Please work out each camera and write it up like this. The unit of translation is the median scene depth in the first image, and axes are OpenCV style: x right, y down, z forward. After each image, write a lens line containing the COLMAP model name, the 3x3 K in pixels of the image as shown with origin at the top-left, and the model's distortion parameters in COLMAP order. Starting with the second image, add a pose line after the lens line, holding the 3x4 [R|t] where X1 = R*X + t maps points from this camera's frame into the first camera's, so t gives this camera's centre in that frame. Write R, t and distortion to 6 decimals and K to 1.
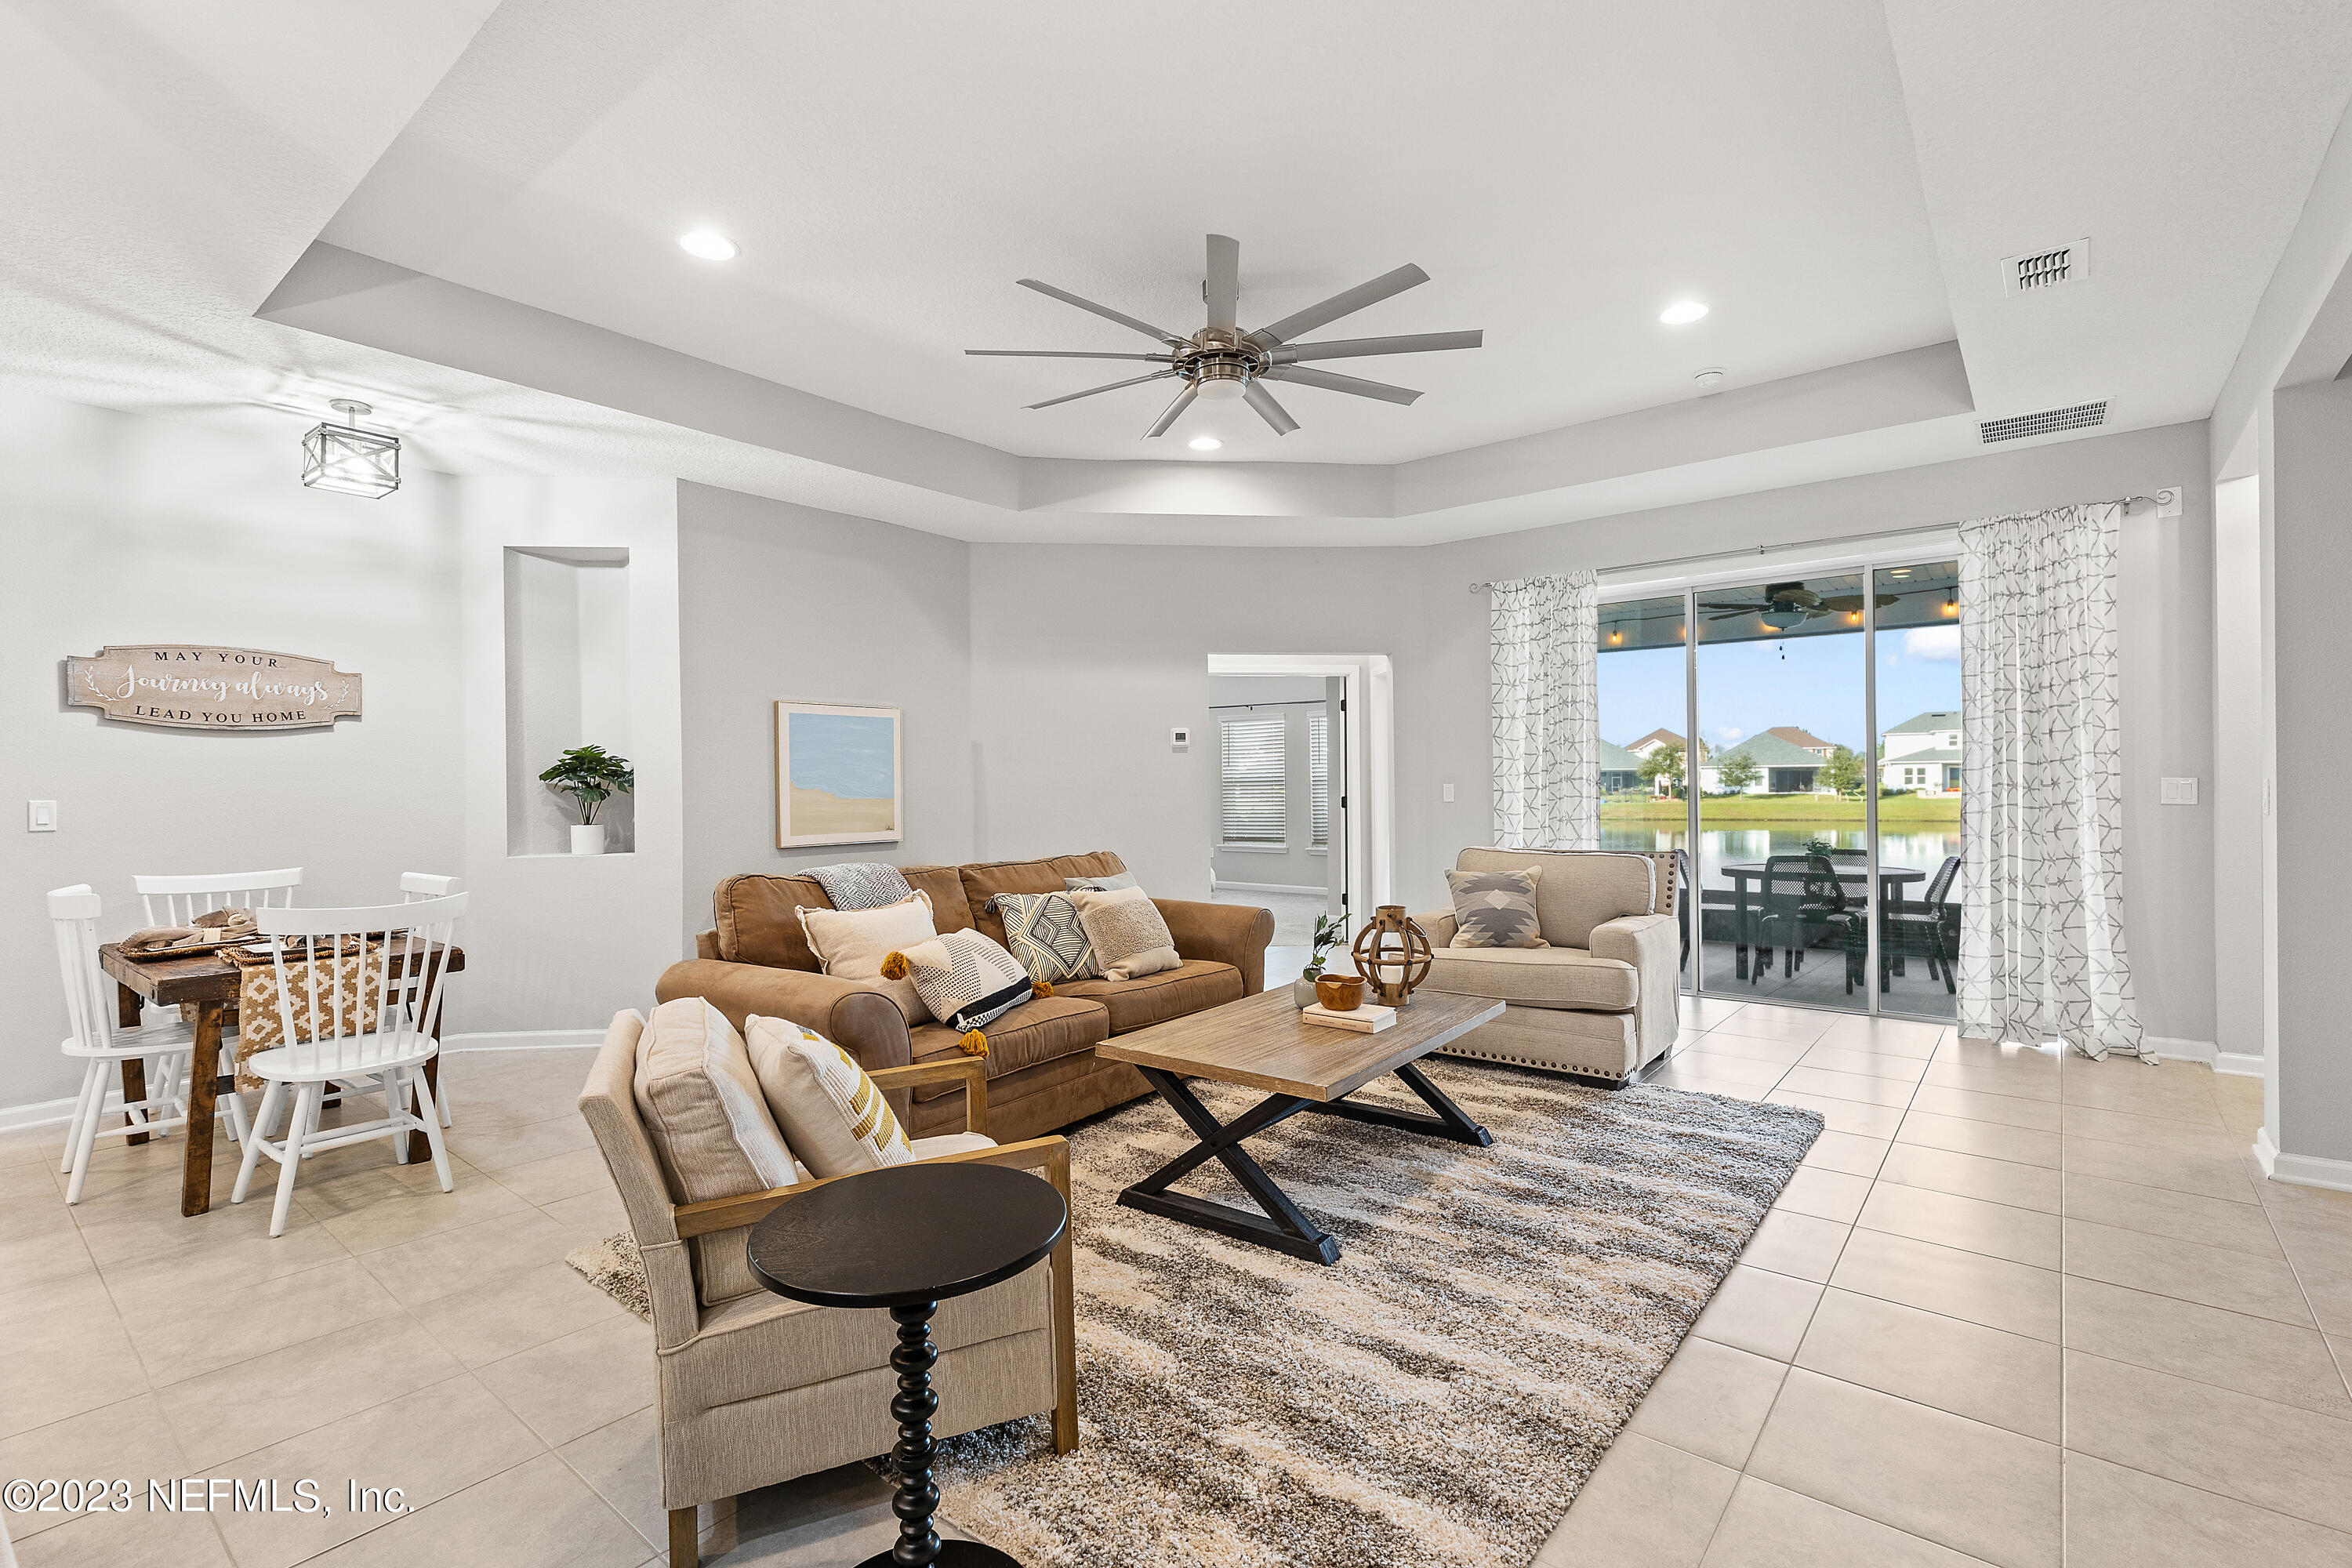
lens RADIAL K [[1065.2, 0, 1183.1], [0, 1065.2, 779.2], [0, 0, 1]] dist [0.005816, 0.000019]
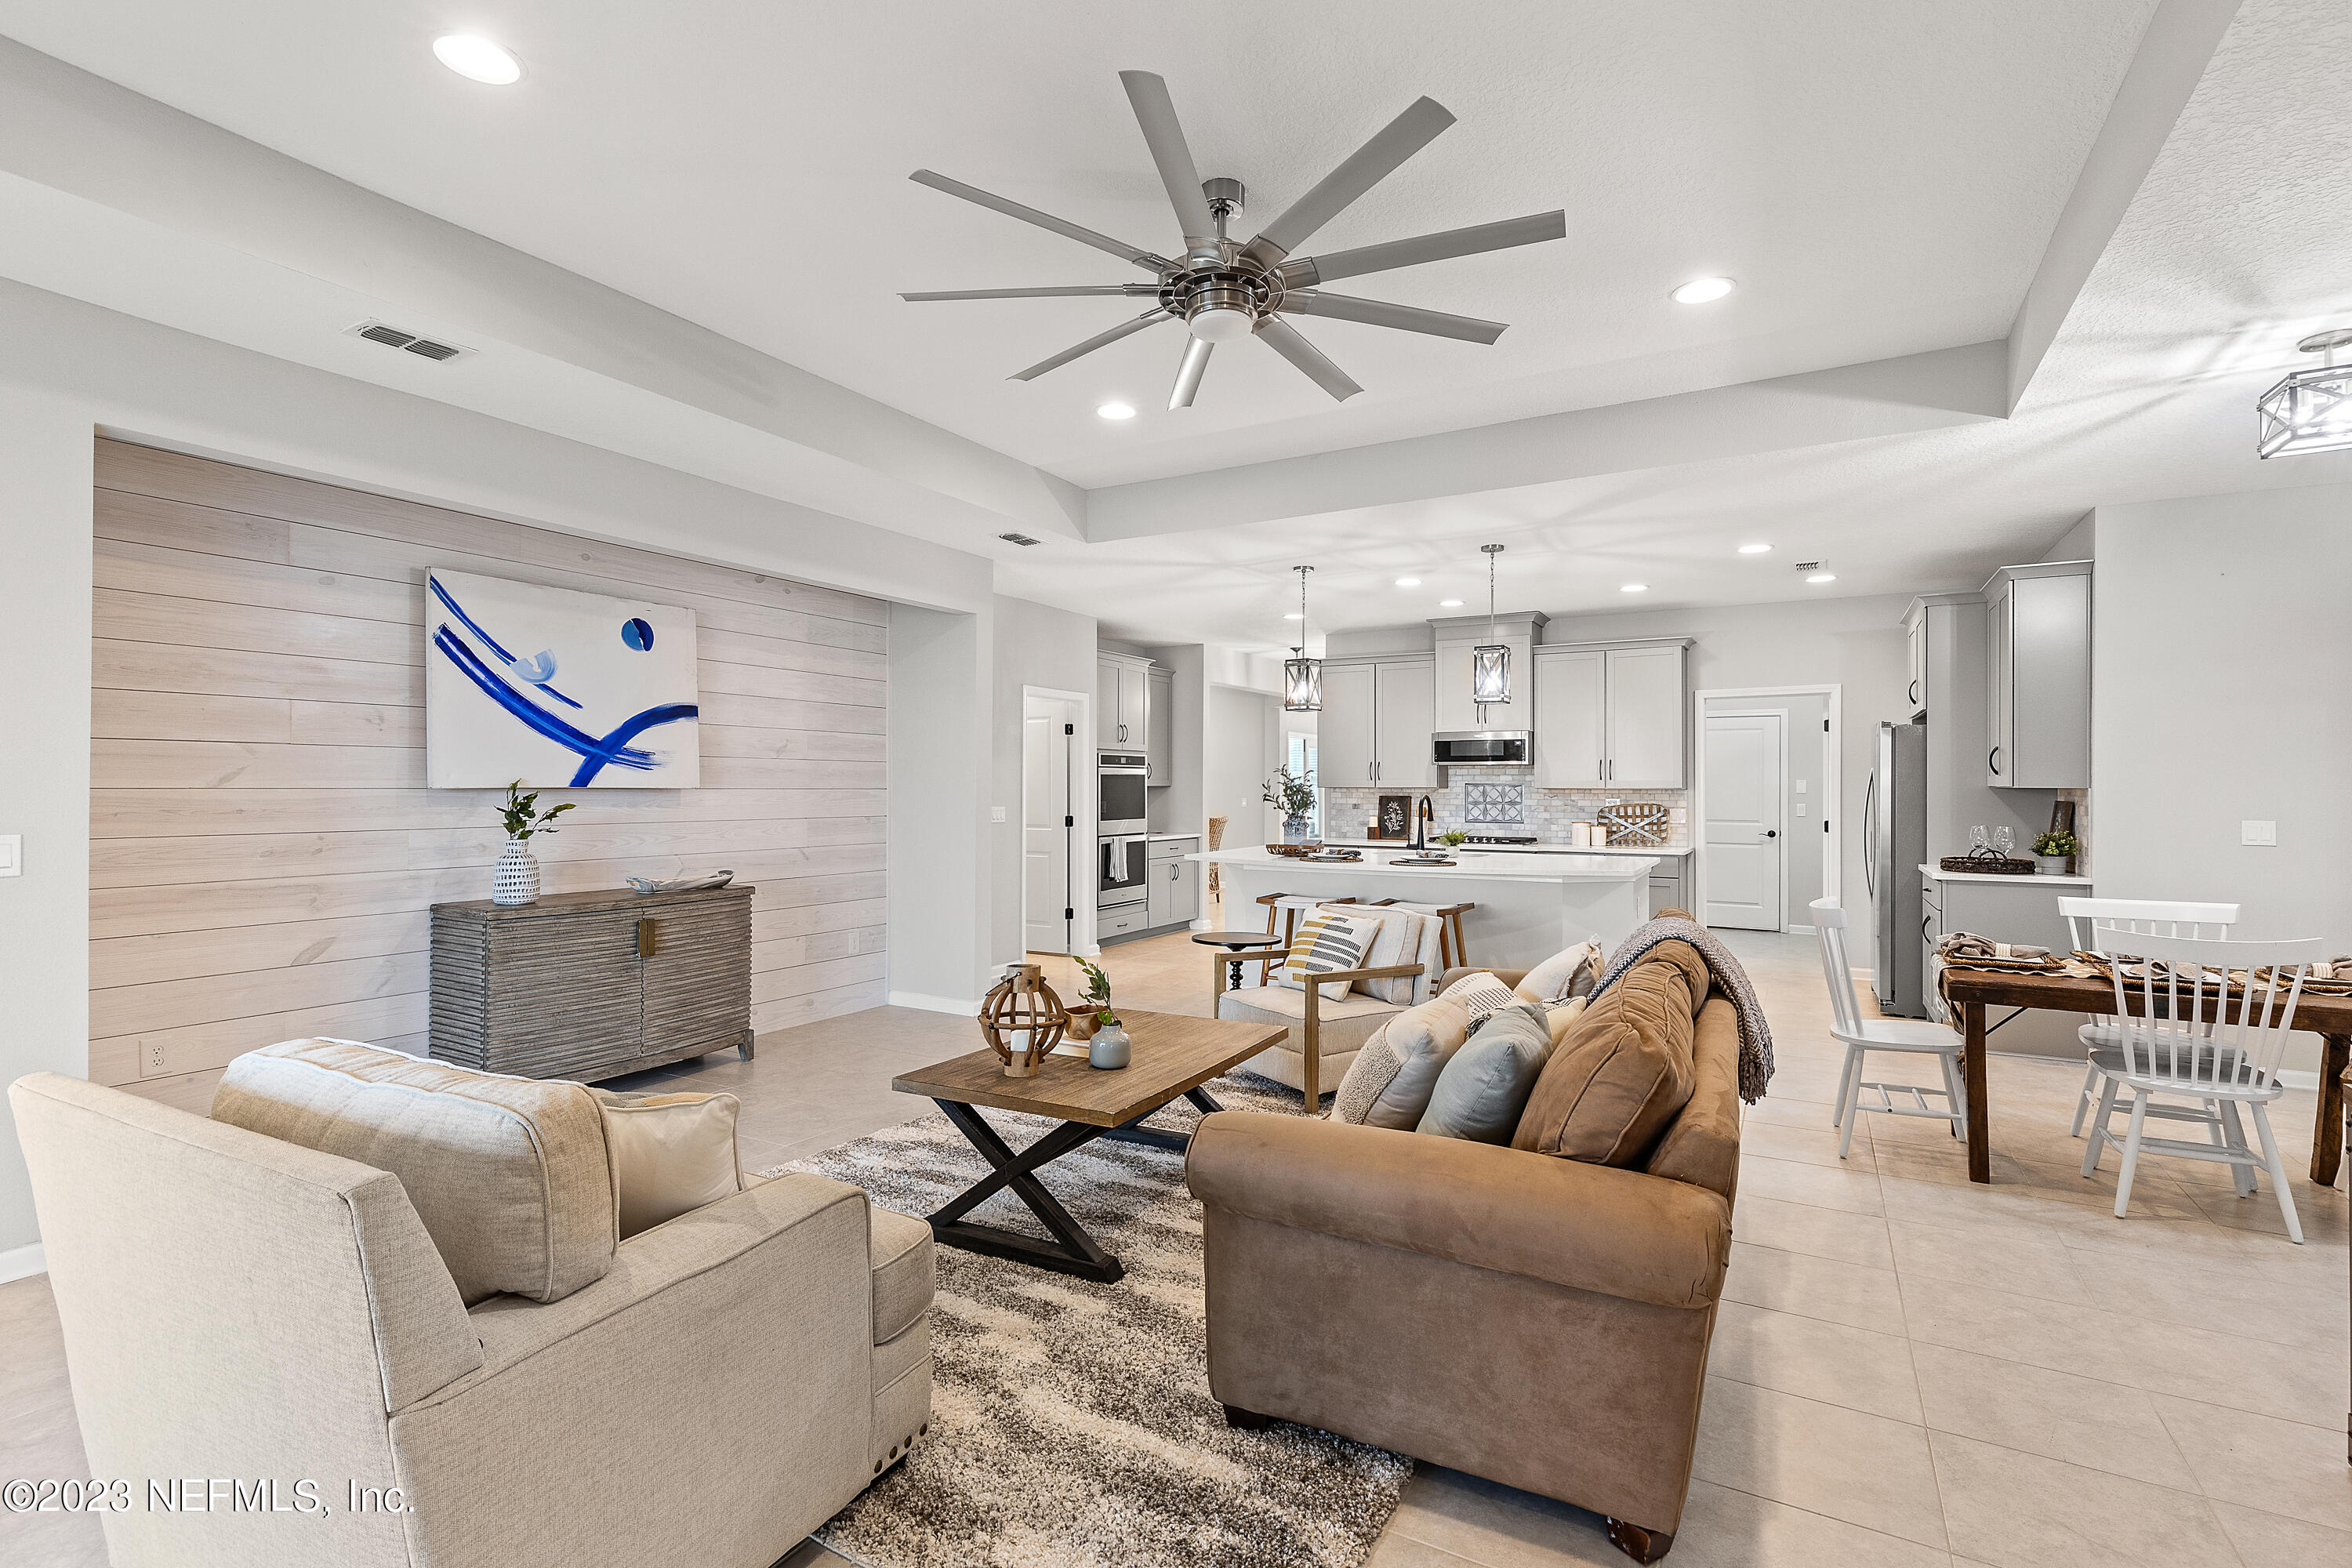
lens RADIAL K [[1071.5, 0, 1174.0], [0, 1071.5, 779.0], [0, 0, 1]] dist [0.004883, -0.000686]
pose [[-0.987036, 0.008274, -0.160287, 0.171228], [0.009819, 0.999913, -0.008848, -0.024531], [0.160199, -0.010307, -0.987031, 1.485216]]
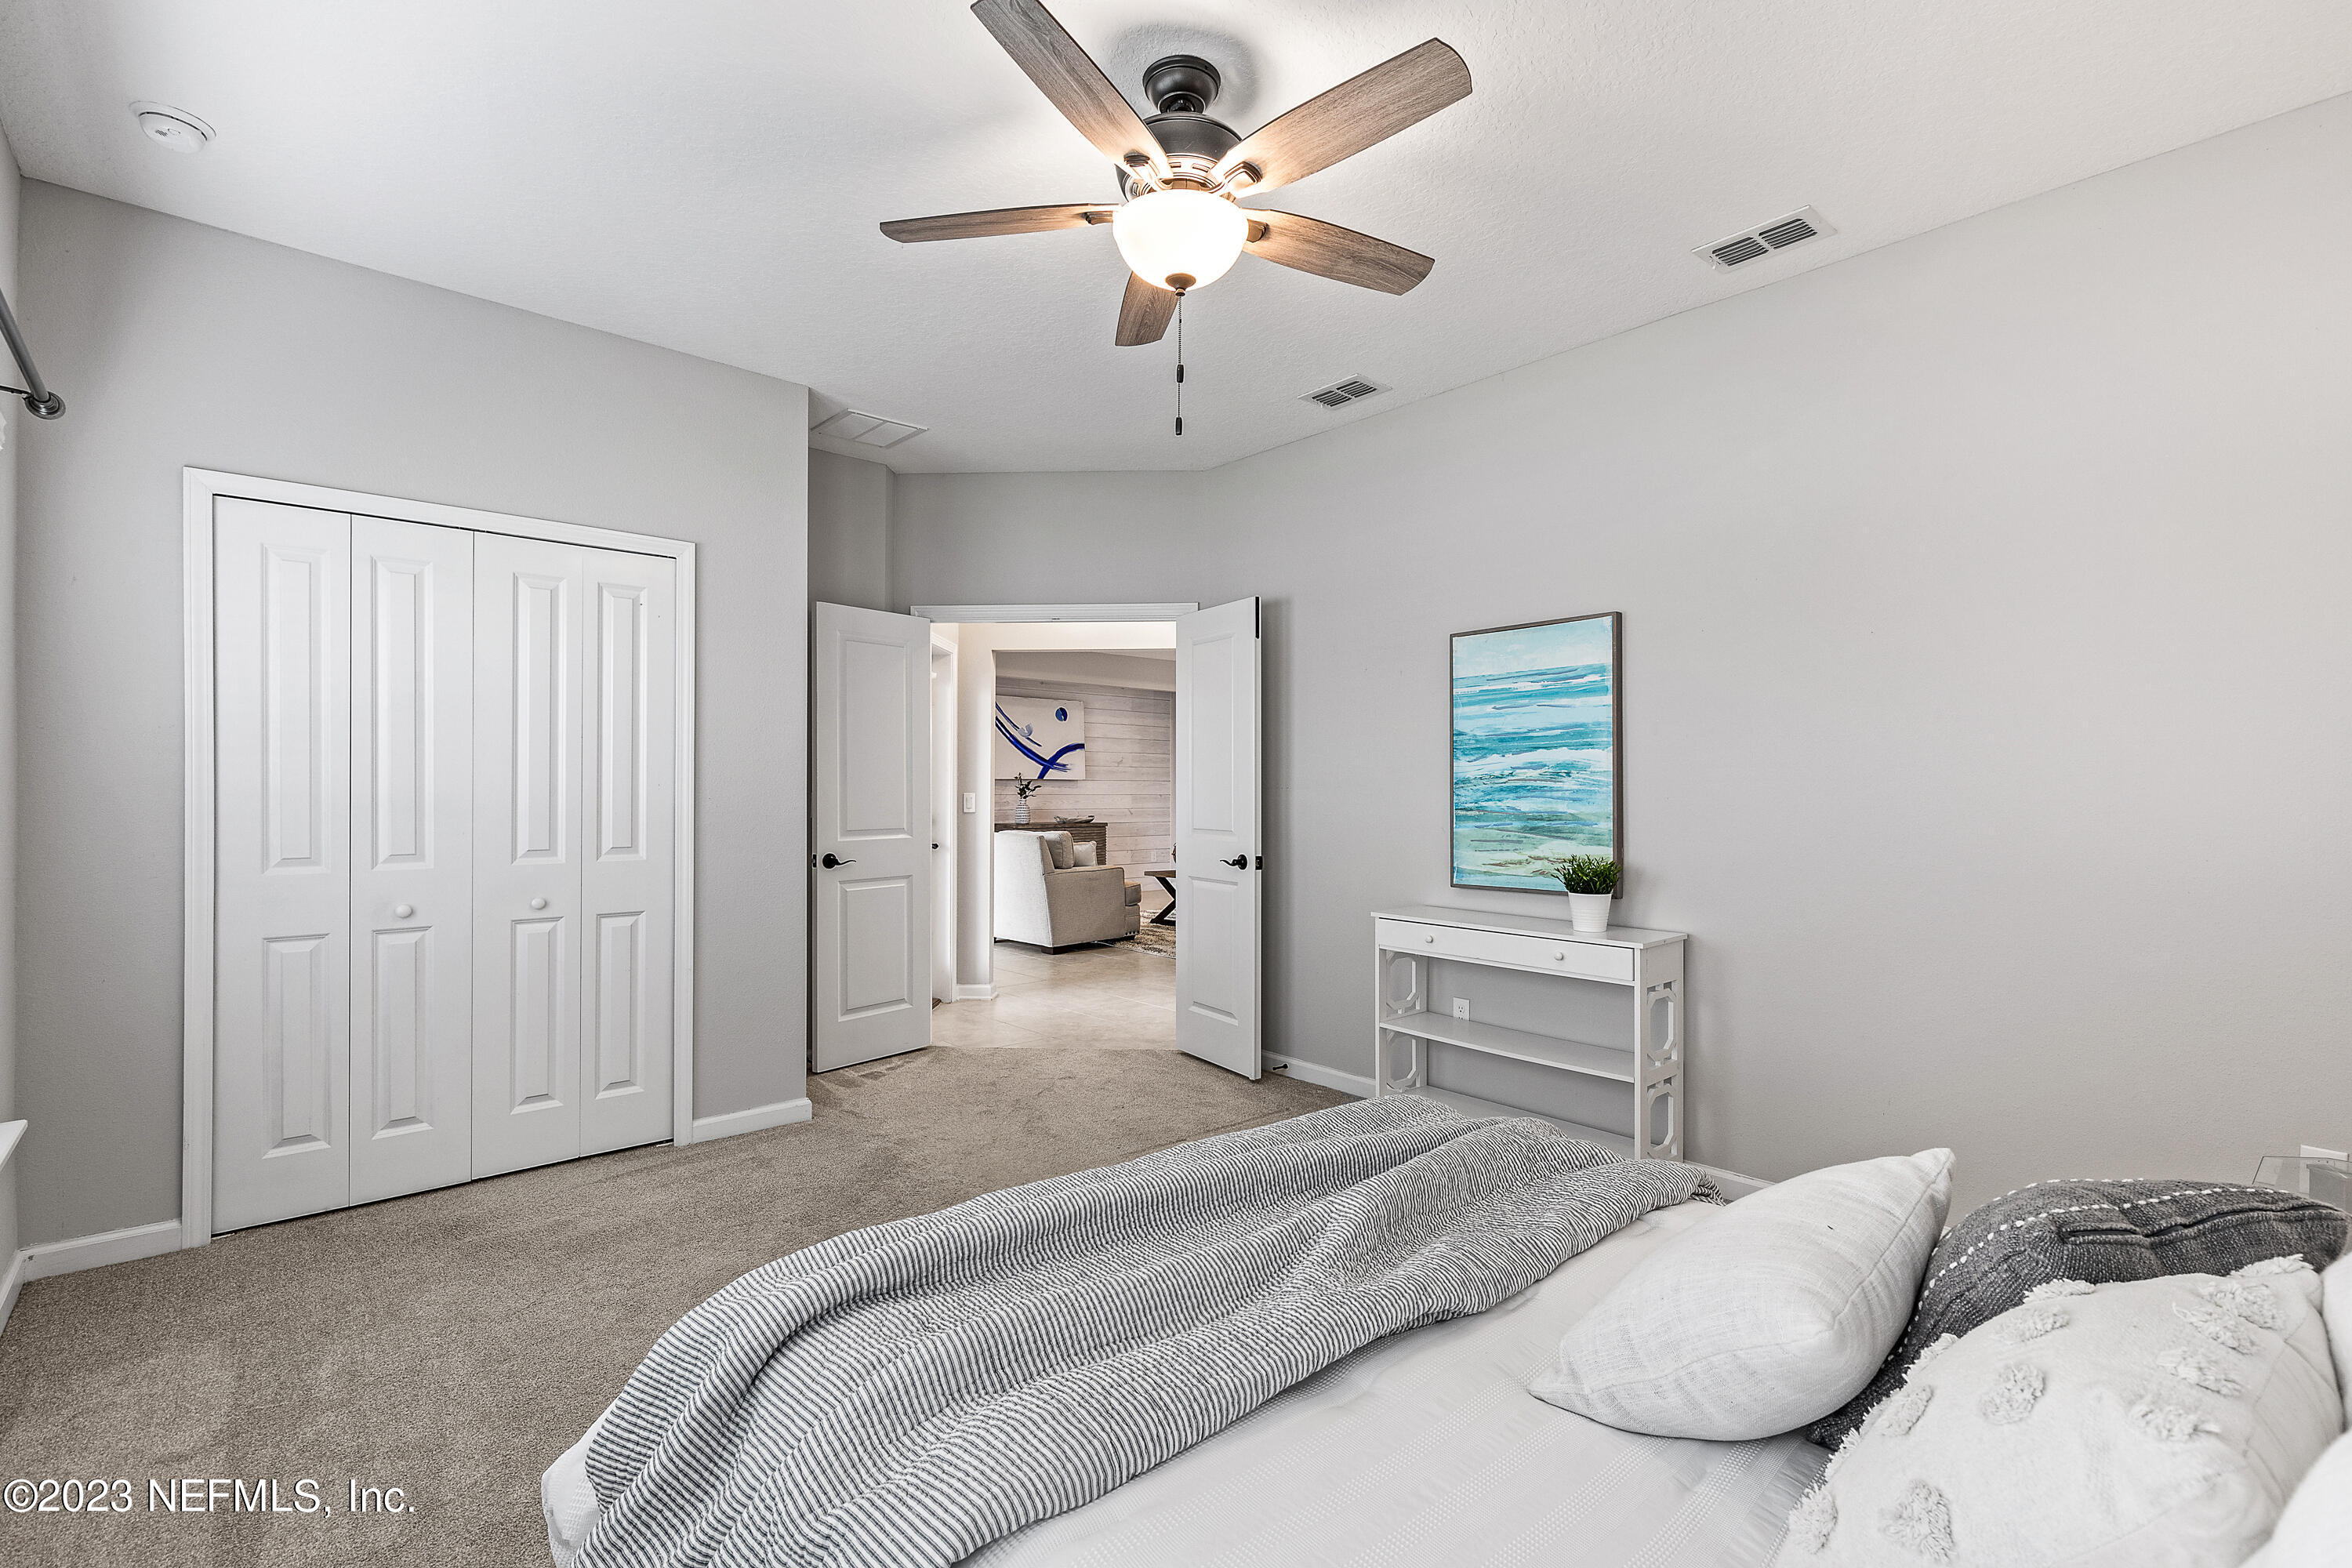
lens RADIAL K [[1071.5, 0, 1174.0], [0, 1071.5, 779.0], [0, 0, 1]] dist [0.004883, -0.000686]
pose [[-0.986682, 0.005752, 0.162558, -0.161552], [0.004877, 0.999971, -0.005777, -0.014978], [-0.162586, -0.004908, -0.986682, 2.862239]]
